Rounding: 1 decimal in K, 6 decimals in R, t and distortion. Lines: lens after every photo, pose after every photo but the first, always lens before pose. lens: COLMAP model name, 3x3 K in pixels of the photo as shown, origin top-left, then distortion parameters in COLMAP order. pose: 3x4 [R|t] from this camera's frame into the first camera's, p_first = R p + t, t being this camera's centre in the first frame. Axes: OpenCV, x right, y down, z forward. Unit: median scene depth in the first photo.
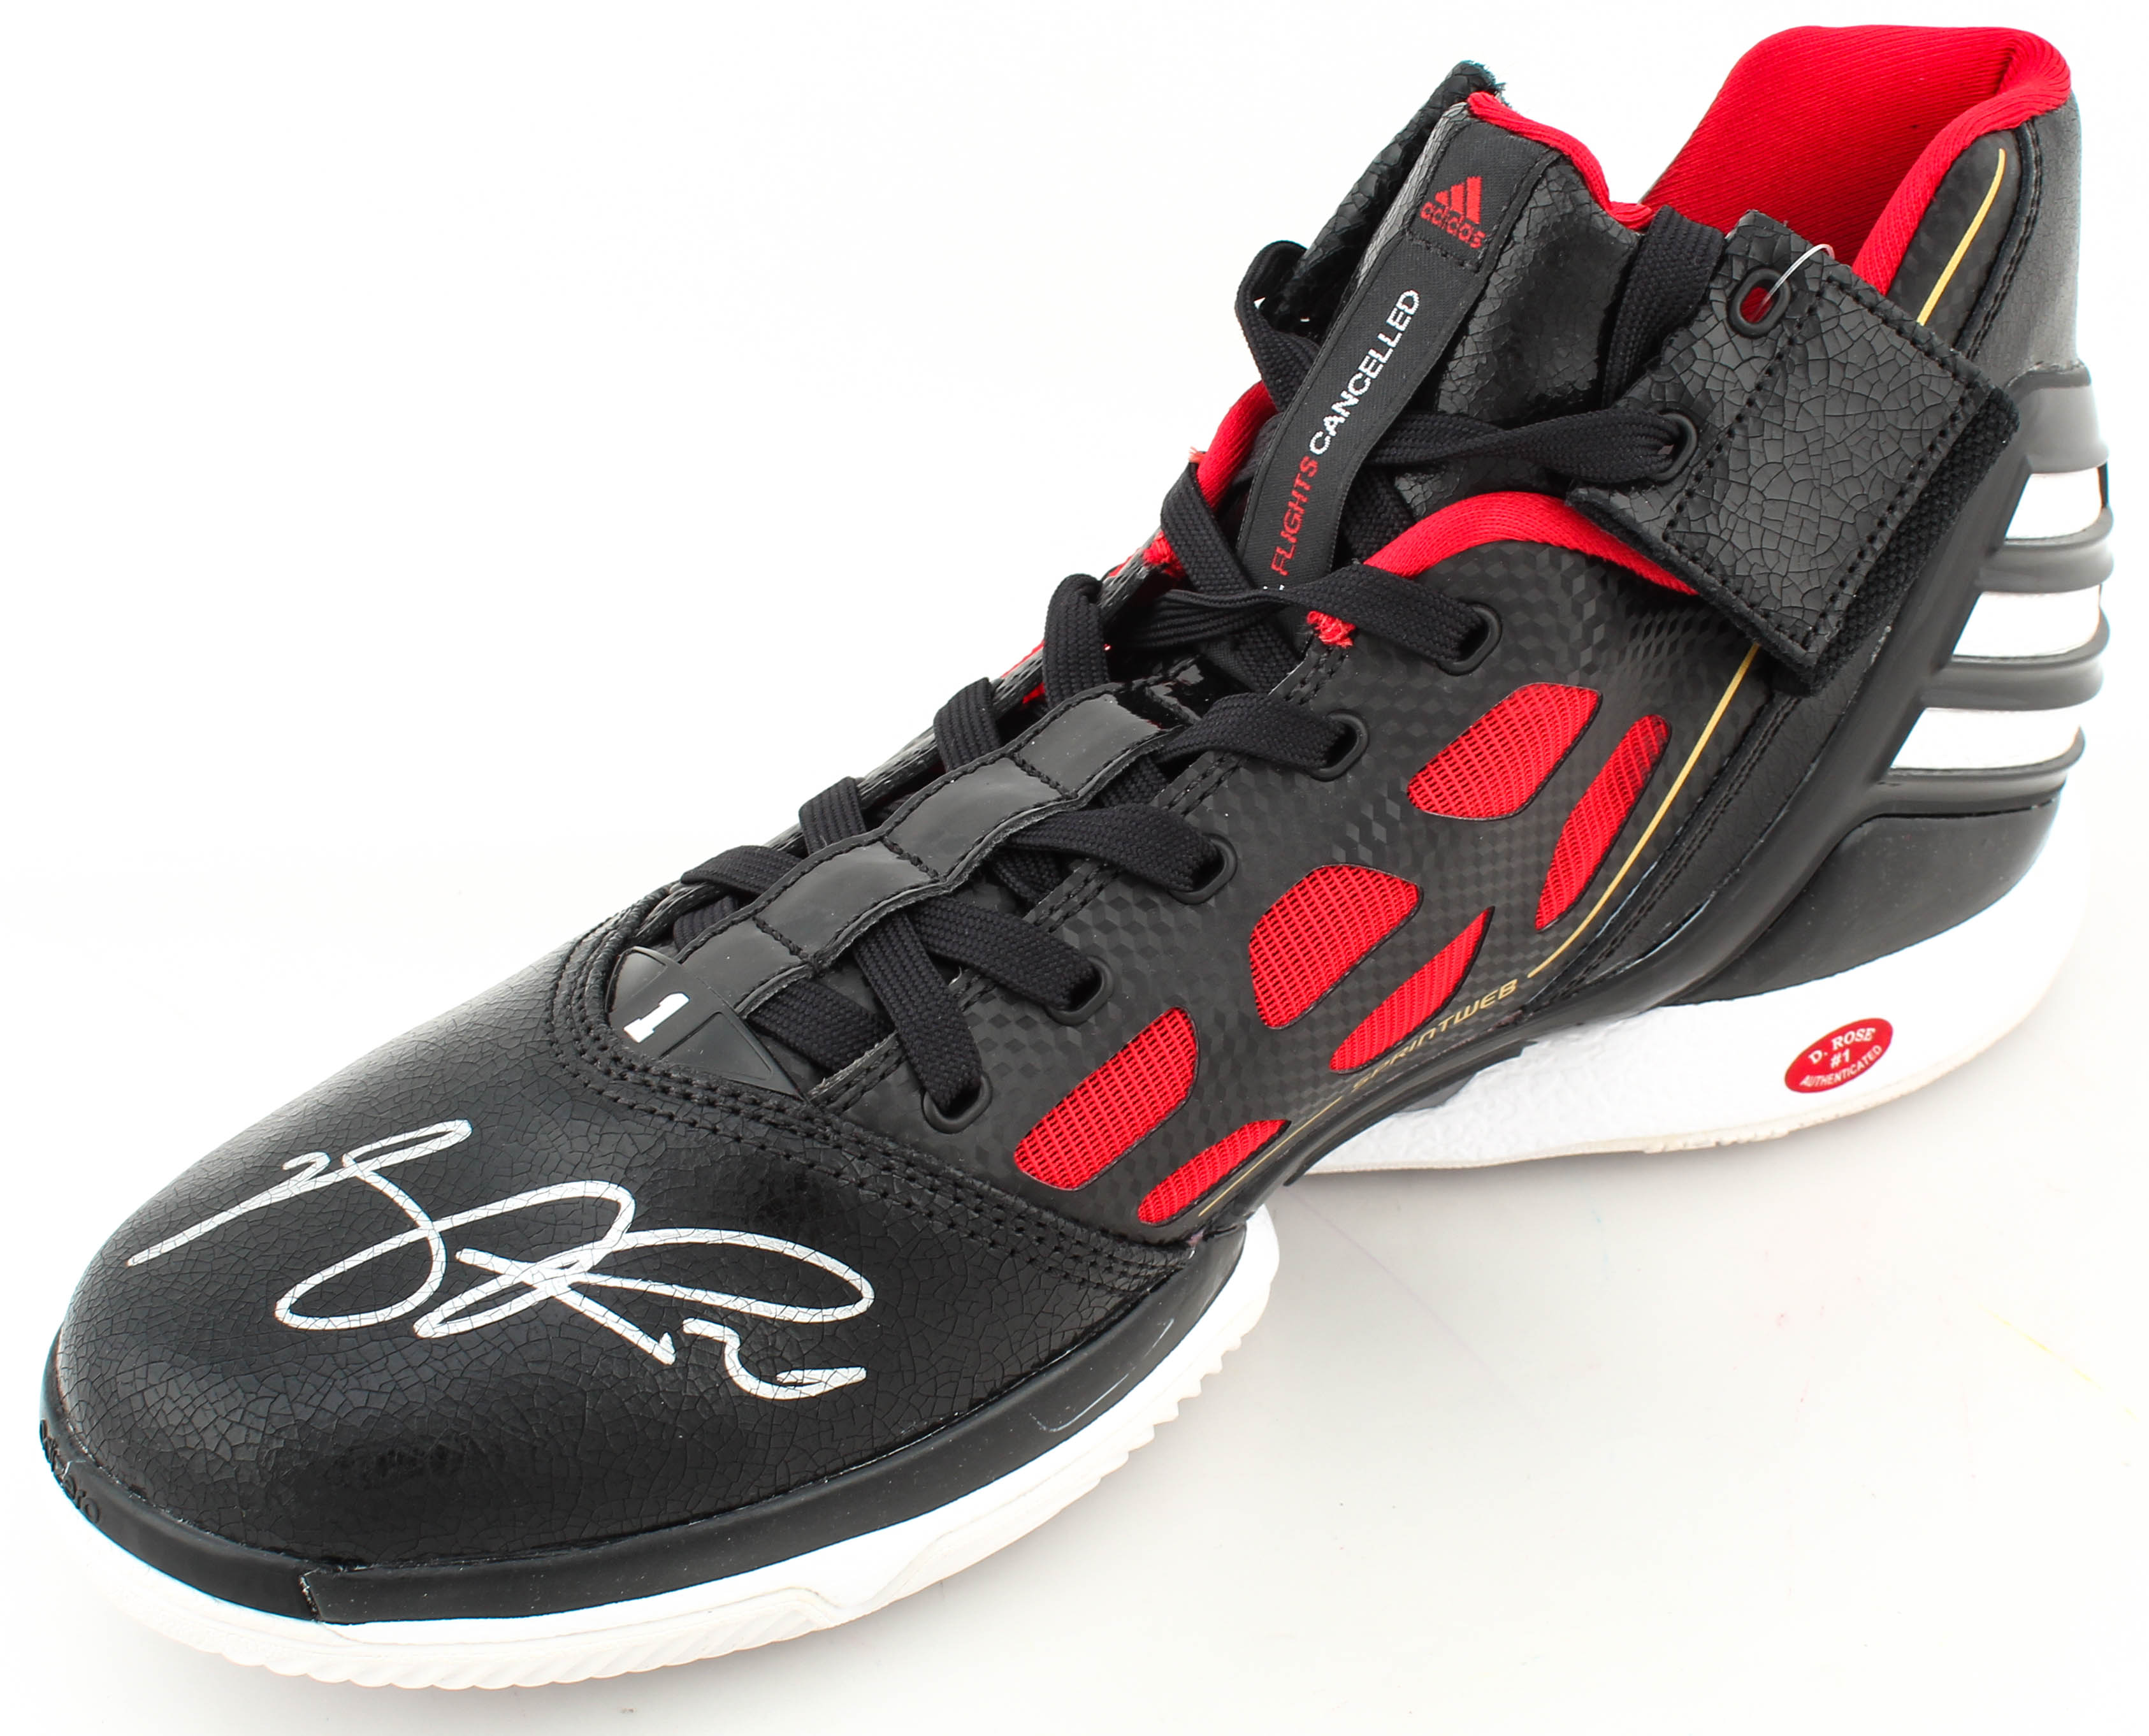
lens RADIAL K [[4190.7, 0, 1080.2], [0, 4190.7, 967.7], [0, 0, 1]] dist [0.008190, 0.352616]
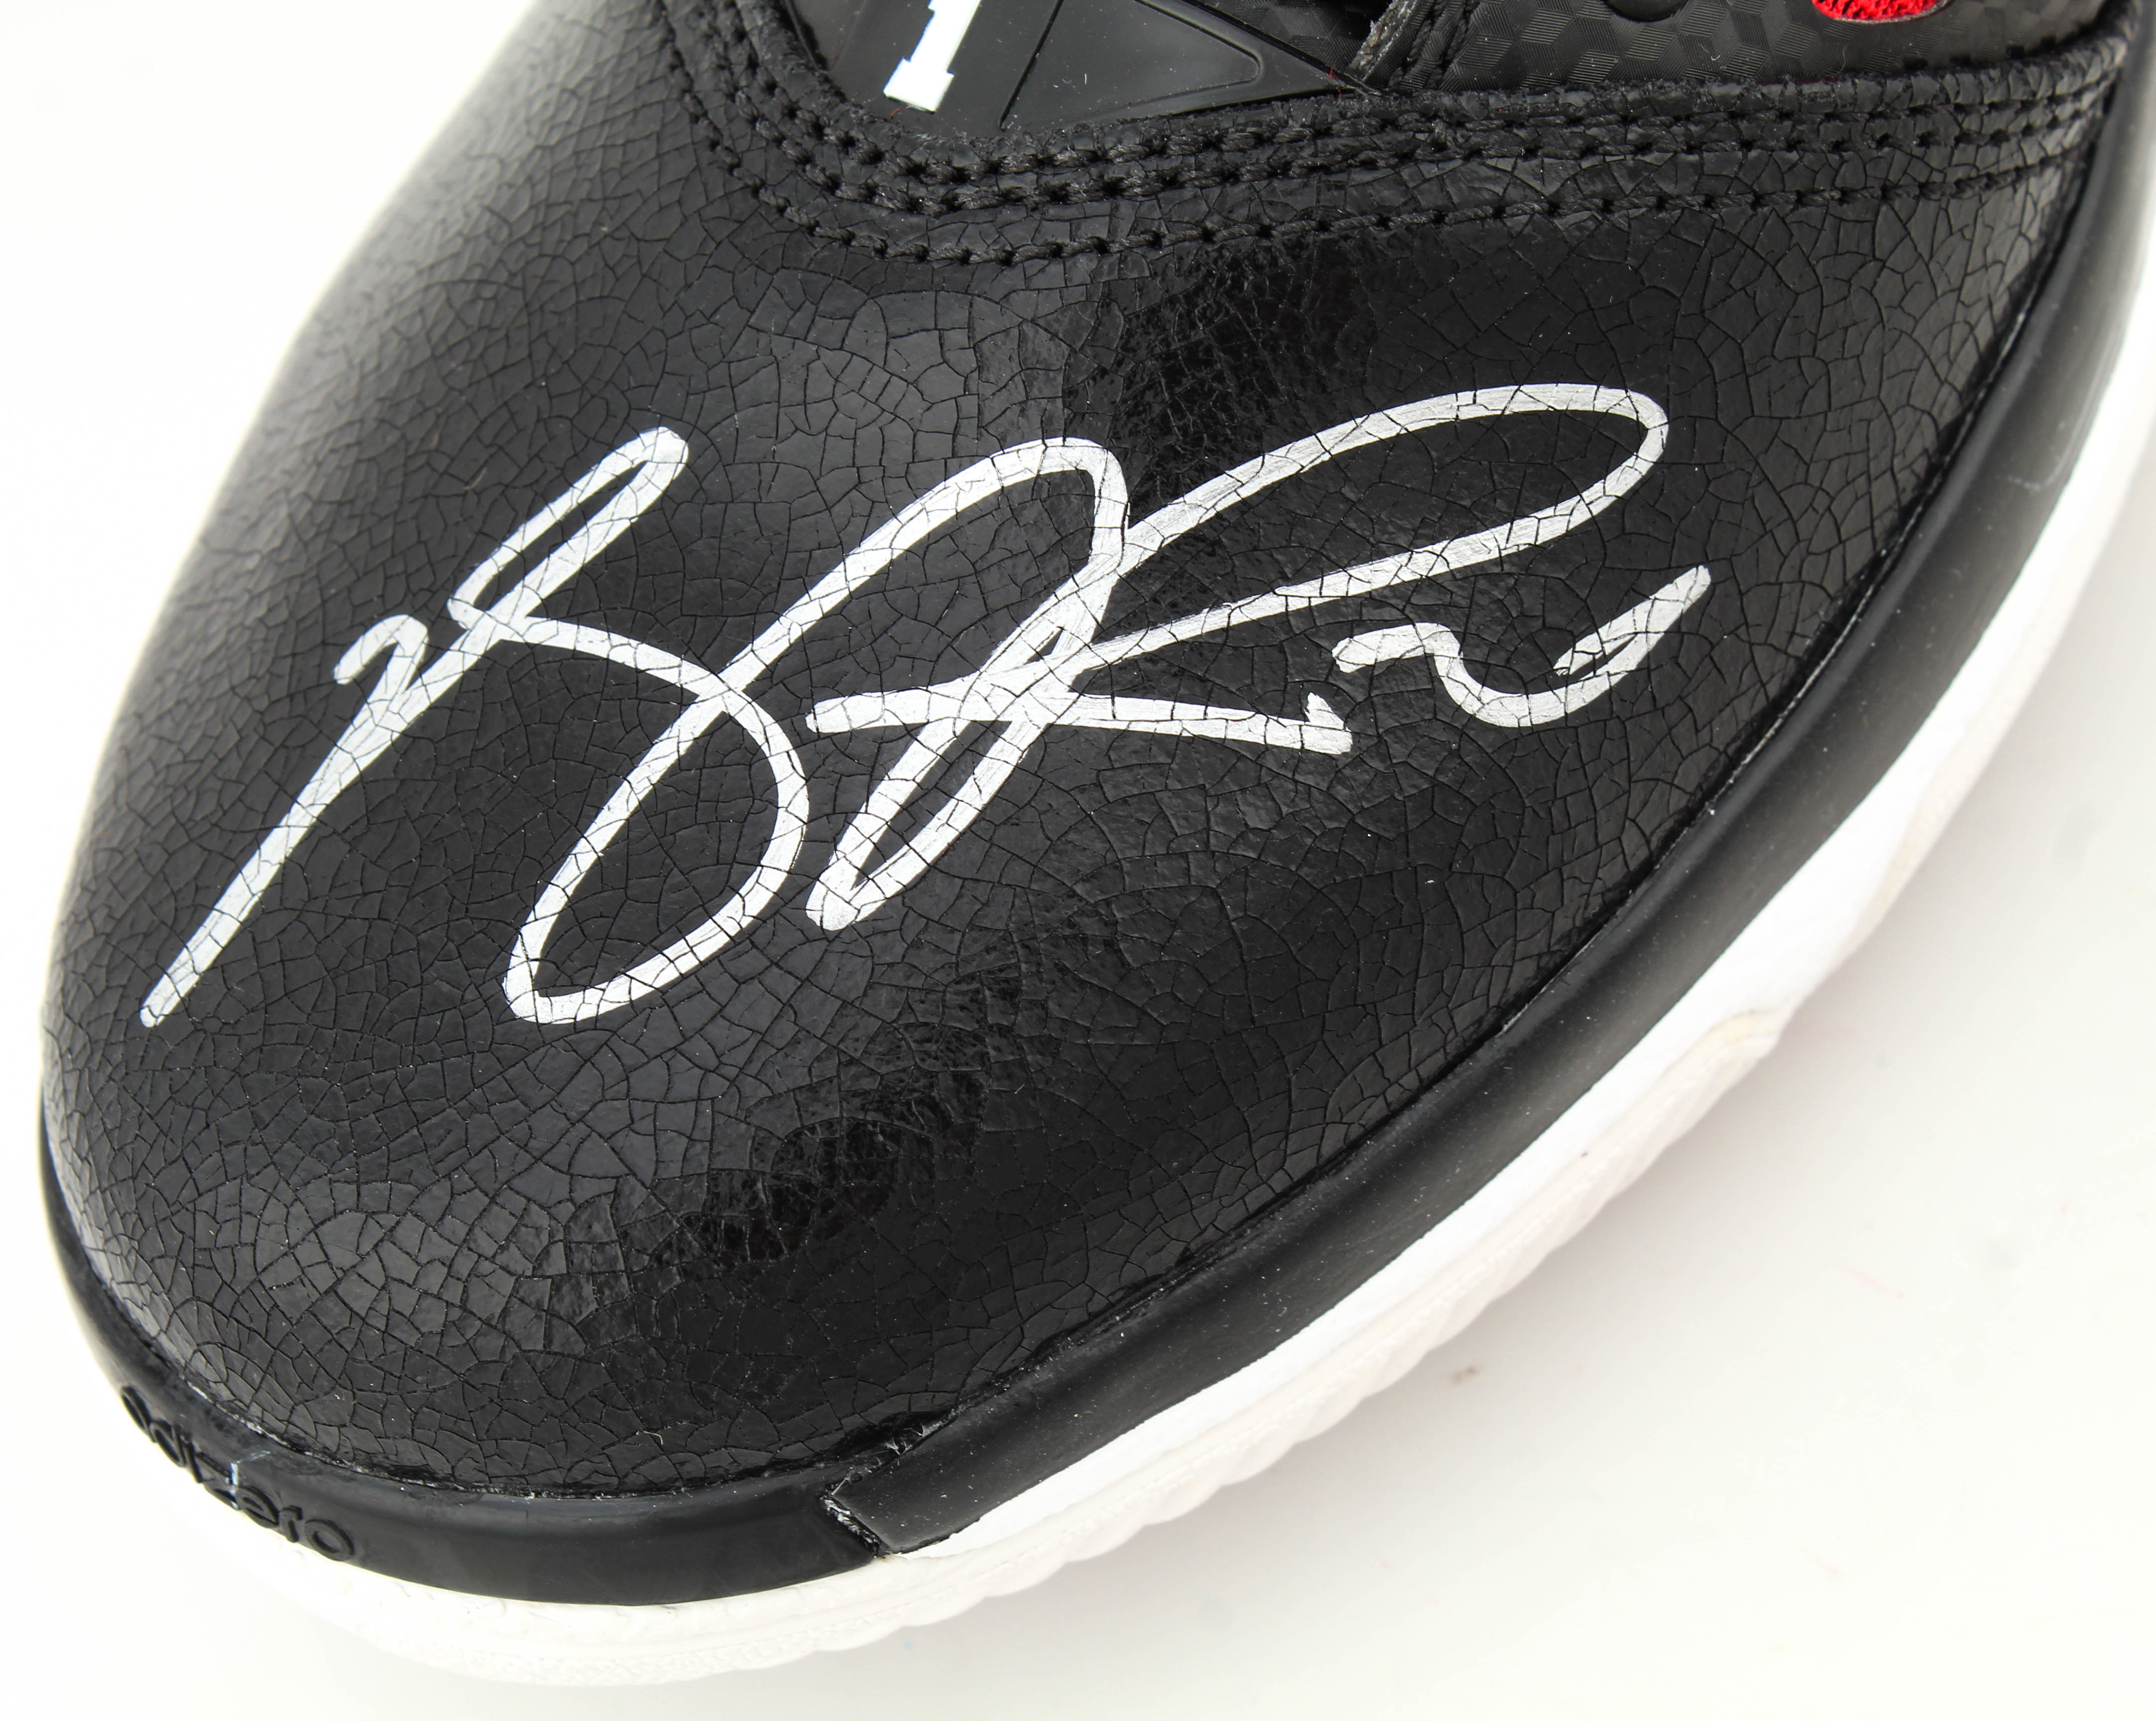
lens RADIAL K [[6129.0, 0, 1078.0], [0, 6129.0, 860.5], [0, 0, 1]] dist [0.105288, 0.742915]
pose [[0.910226, -0.413328, -0.025488, -0.110549], [0.405949, 0.878430, 0.252125, -0.073430], [-0.081821, -0.239837, 0.967359, 0.349540]]
